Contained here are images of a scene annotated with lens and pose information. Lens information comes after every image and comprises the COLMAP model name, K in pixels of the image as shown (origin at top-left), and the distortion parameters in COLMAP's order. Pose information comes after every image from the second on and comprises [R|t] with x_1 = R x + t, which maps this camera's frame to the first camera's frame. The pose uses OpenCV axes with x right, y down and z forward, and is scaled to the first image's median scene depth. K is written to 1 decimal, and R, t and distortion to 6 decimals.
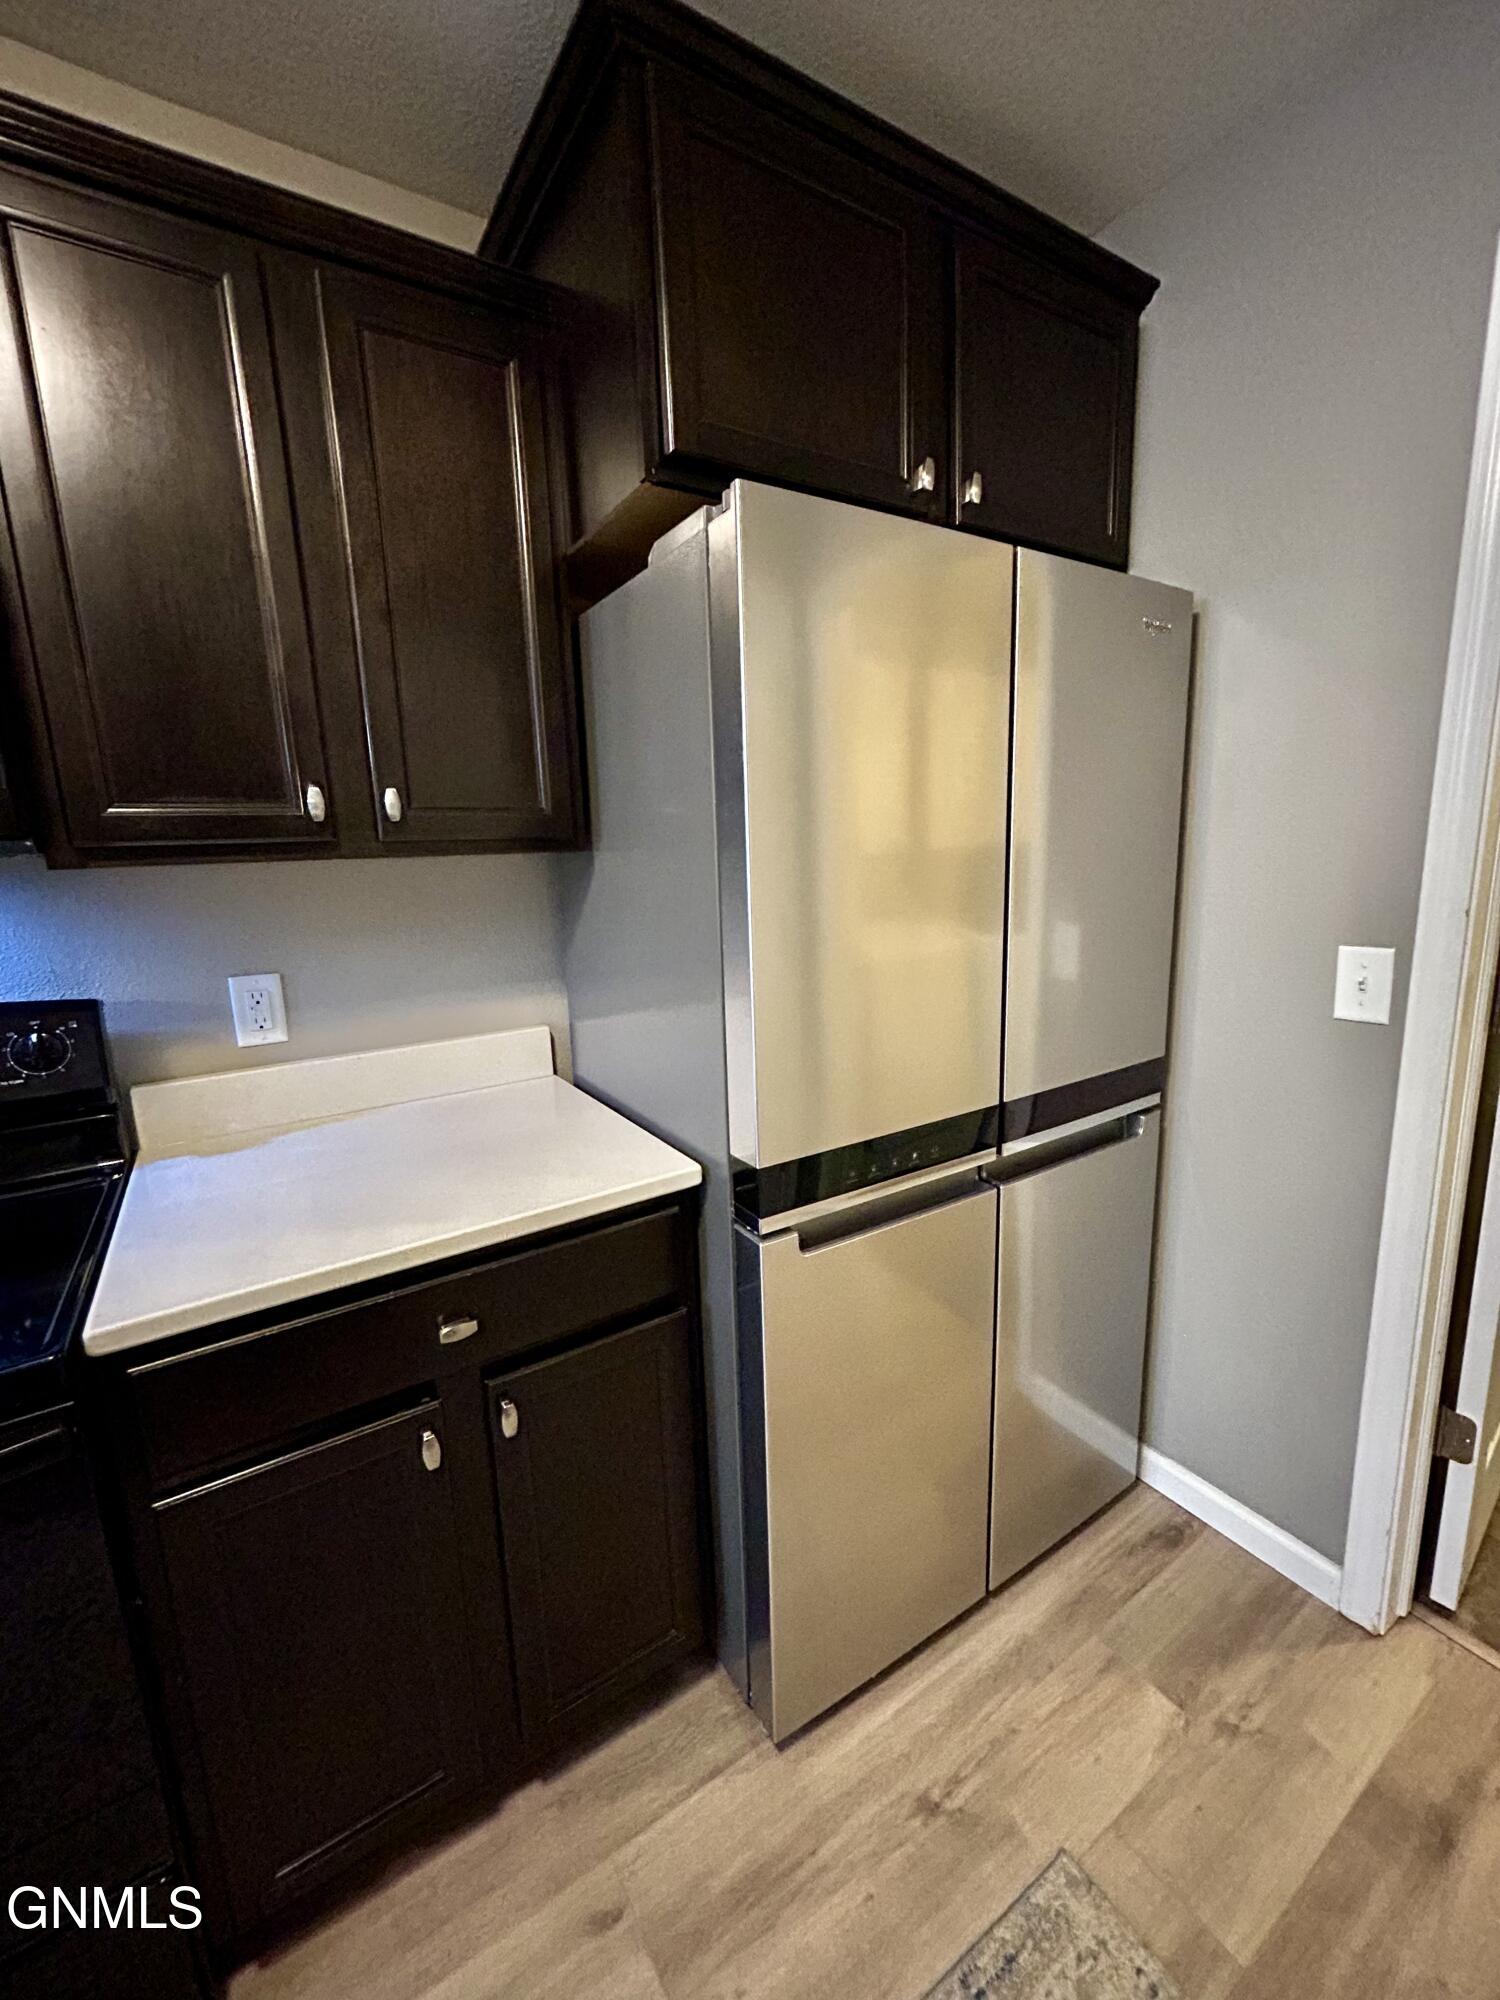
lens RADIAL K [[800.3, 0, 750.0], [0, 800.3, 1000.0], [0, 0, 1]] dist [-0.000143, 0.000090]
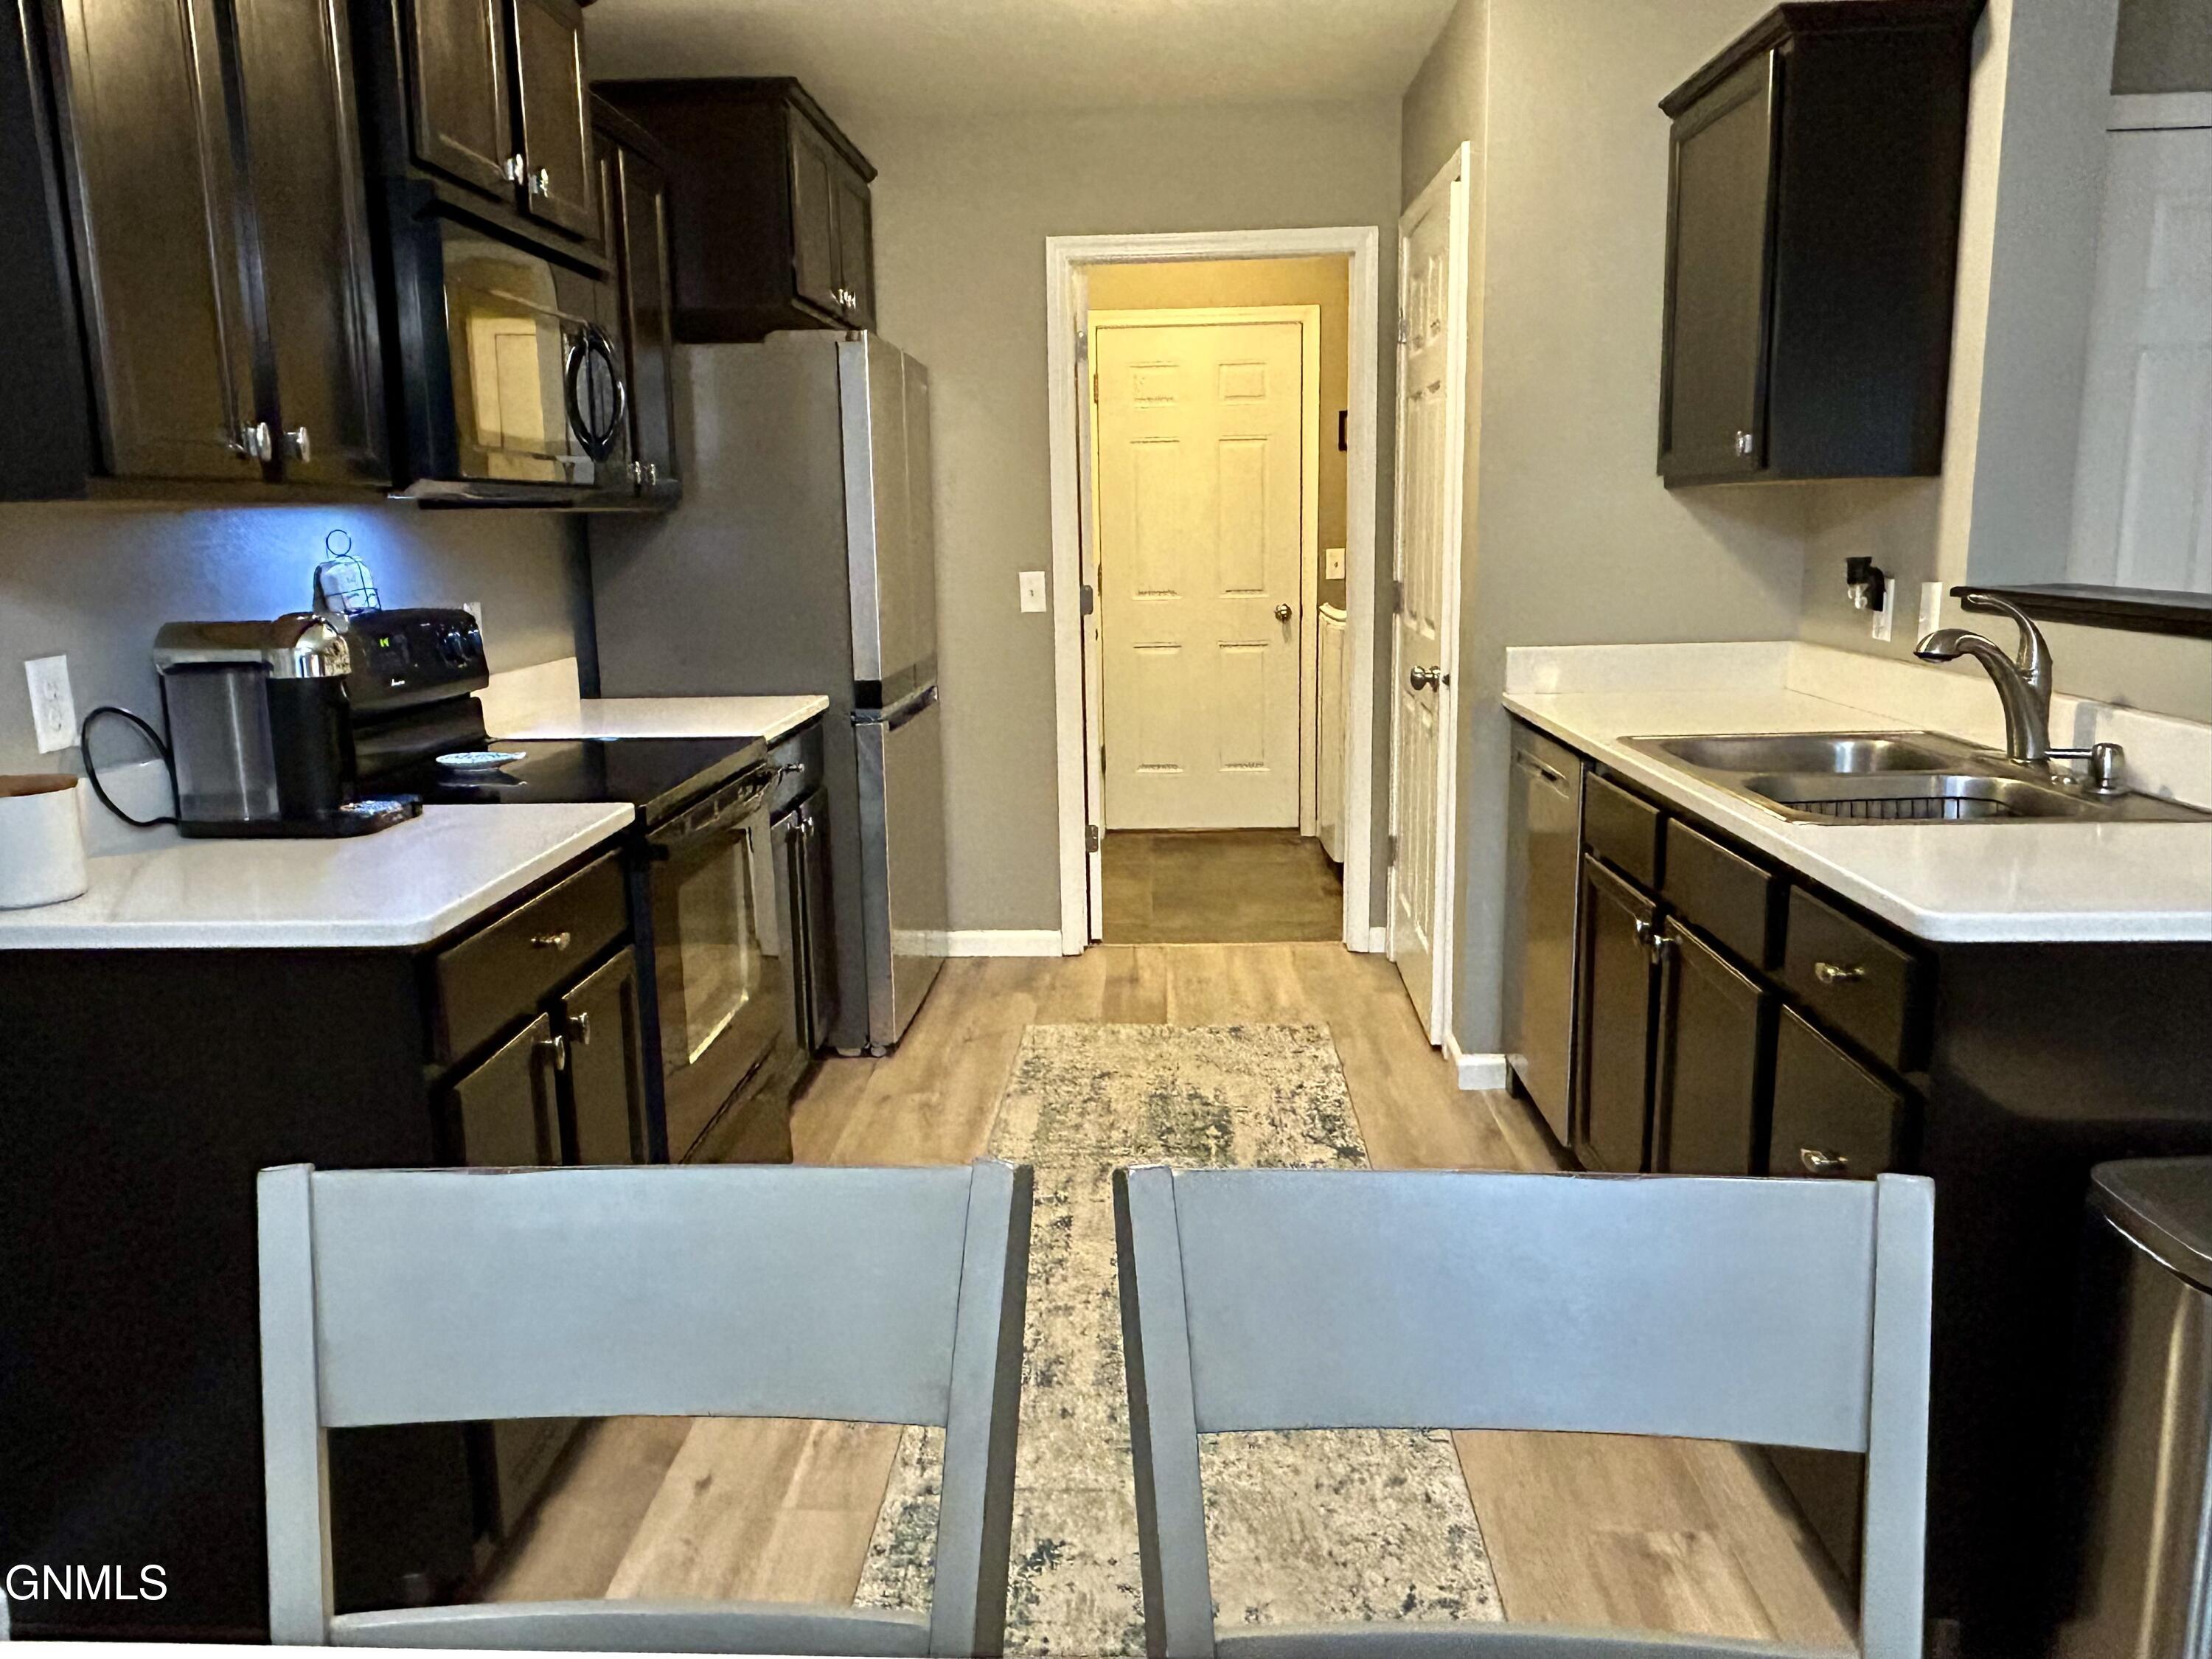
lens RADIAL K [[1616.5, 0, 1106.0], [0, 1616.5, 829.5], [0, 0, 1]] dist [-0.002399, -0.001430]
pose [[0.575449, -0.134073, 0.806773, -2.238321], [0.145643, 0.987502, 0.060224, 0.323371], [-0.804765, 0.082845, 0.587784, -1.299793]]
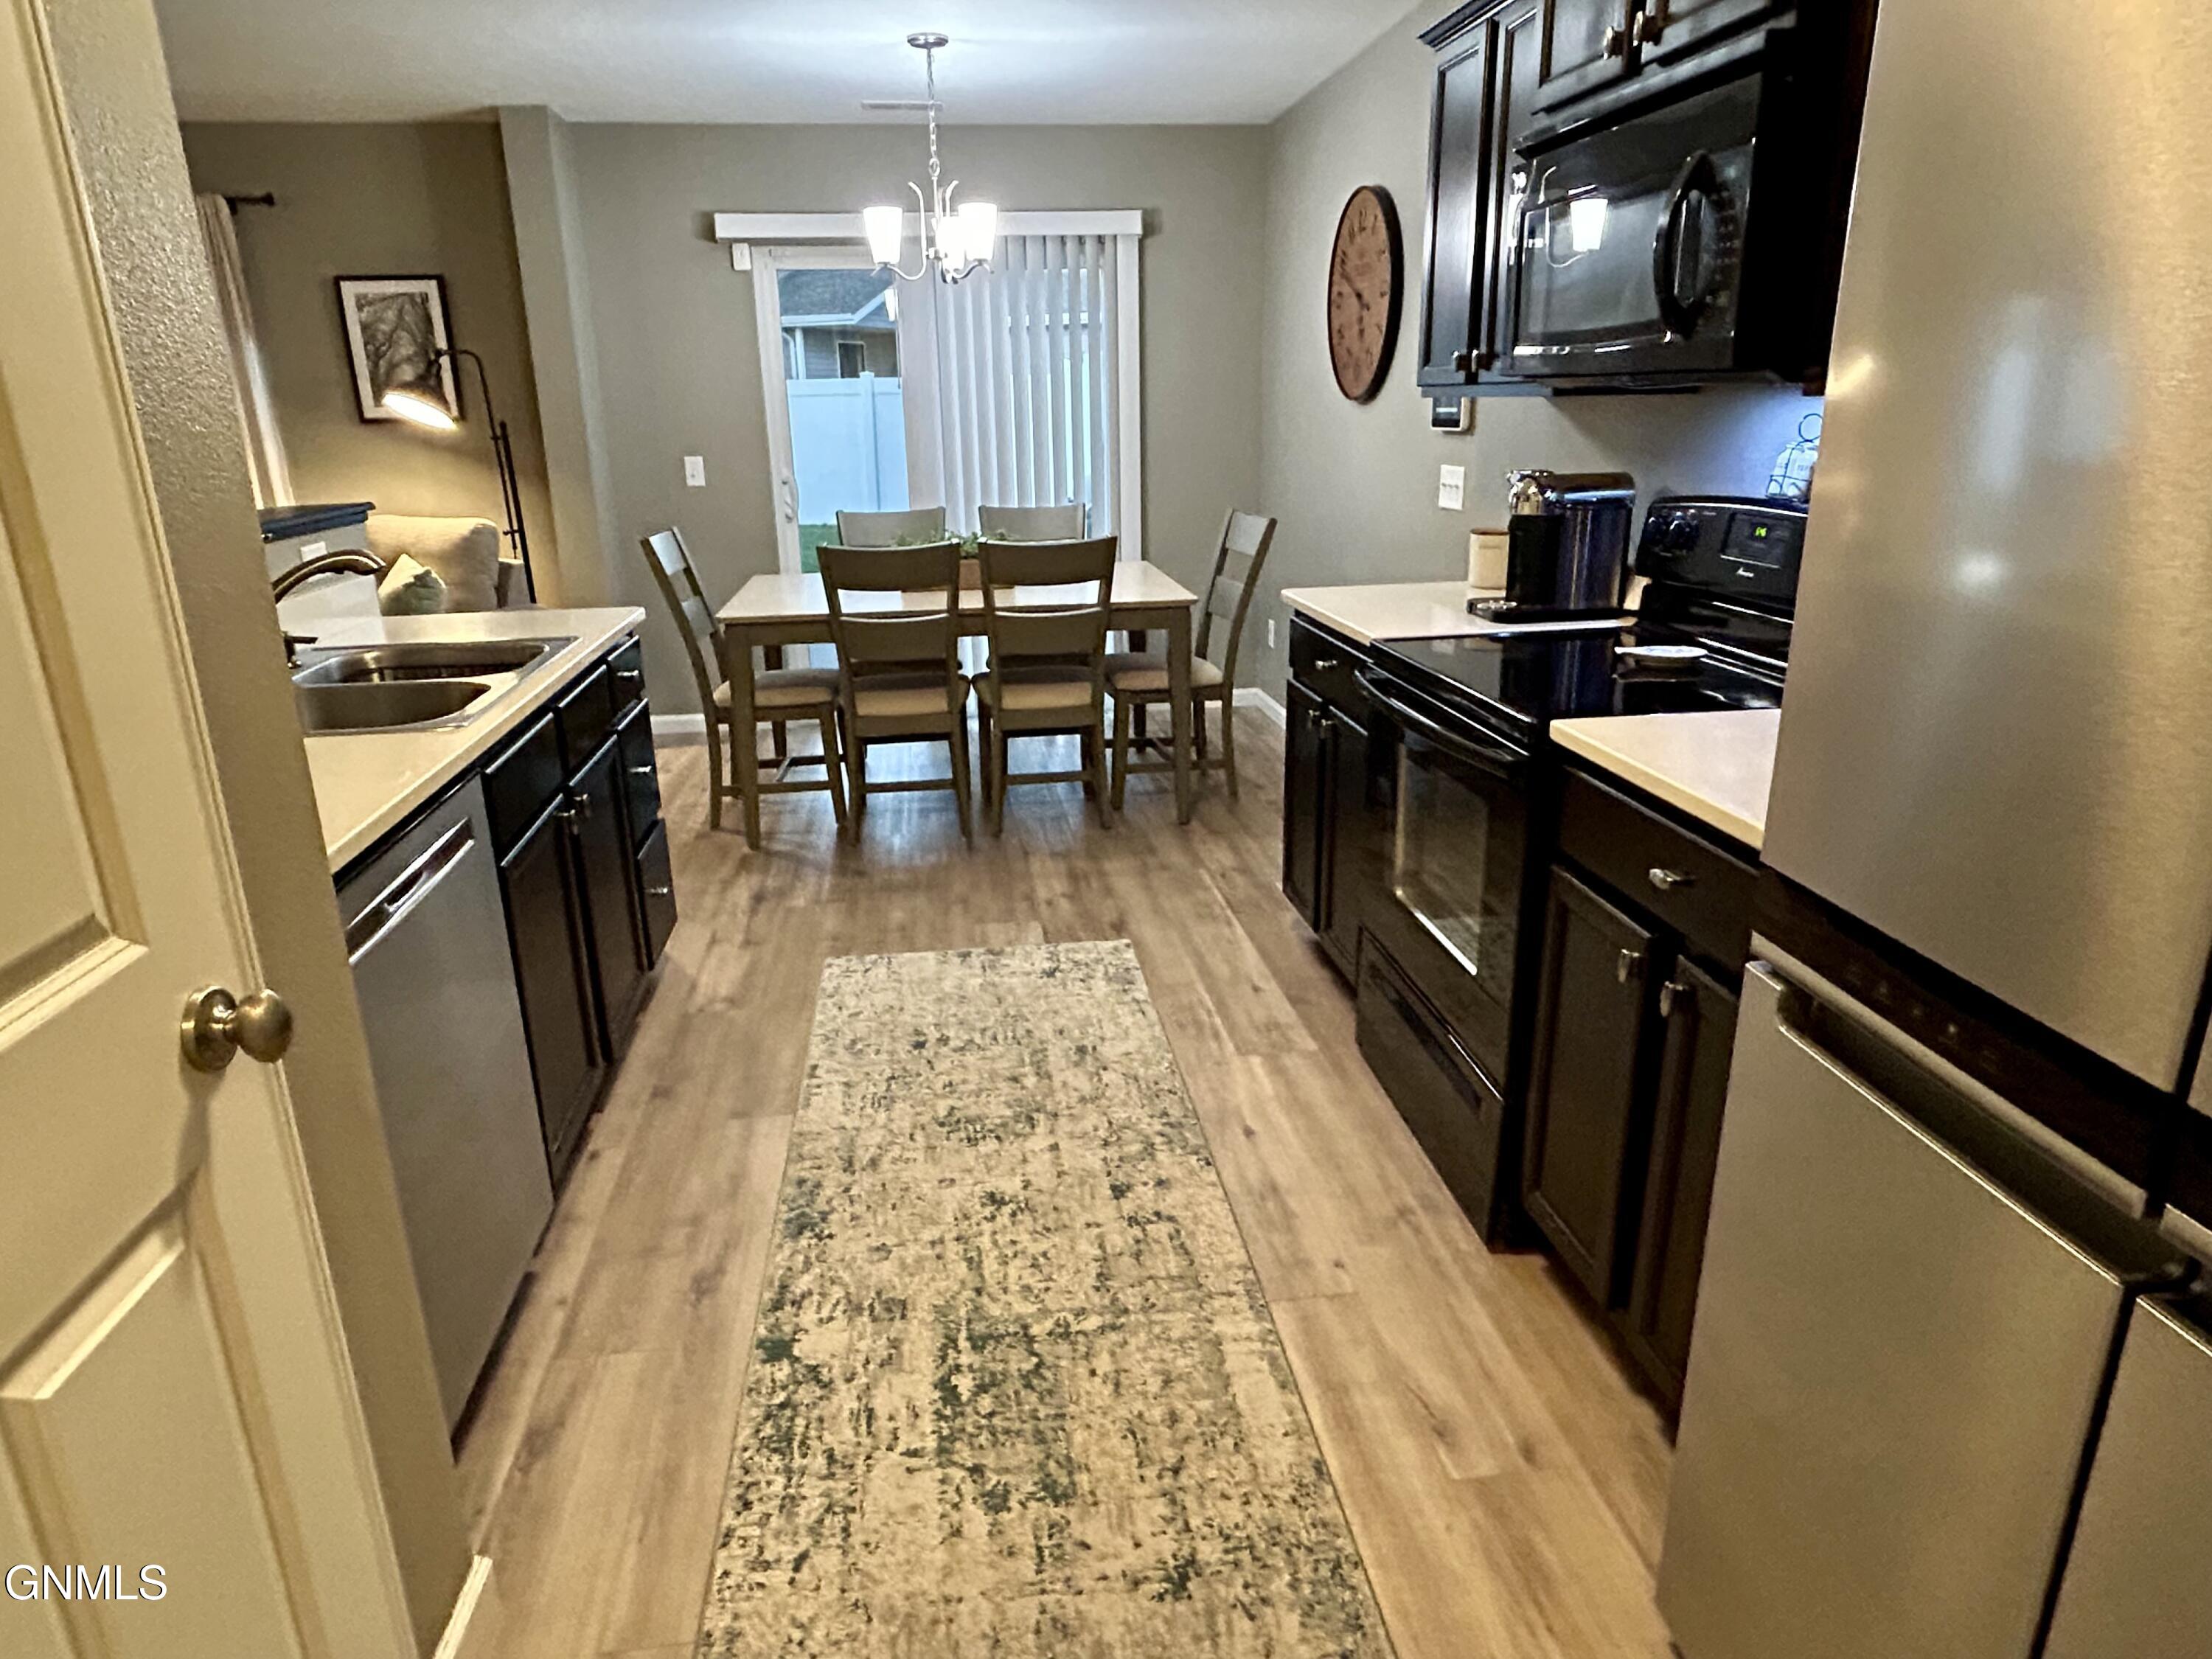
lens RADIAL K [[1287.2, 0, 1106.0], [0, 1287.2, 829.5], [0, 0, 1]] dist [-0.064172, -0.000029]
pose [[-0.428949, 0.313747, -0.847093, 0.958713], [-0.115149, 0.911104, 0.395764, -0.147529], [0.895960, 0.267304, -0.354689, 0.691852]]
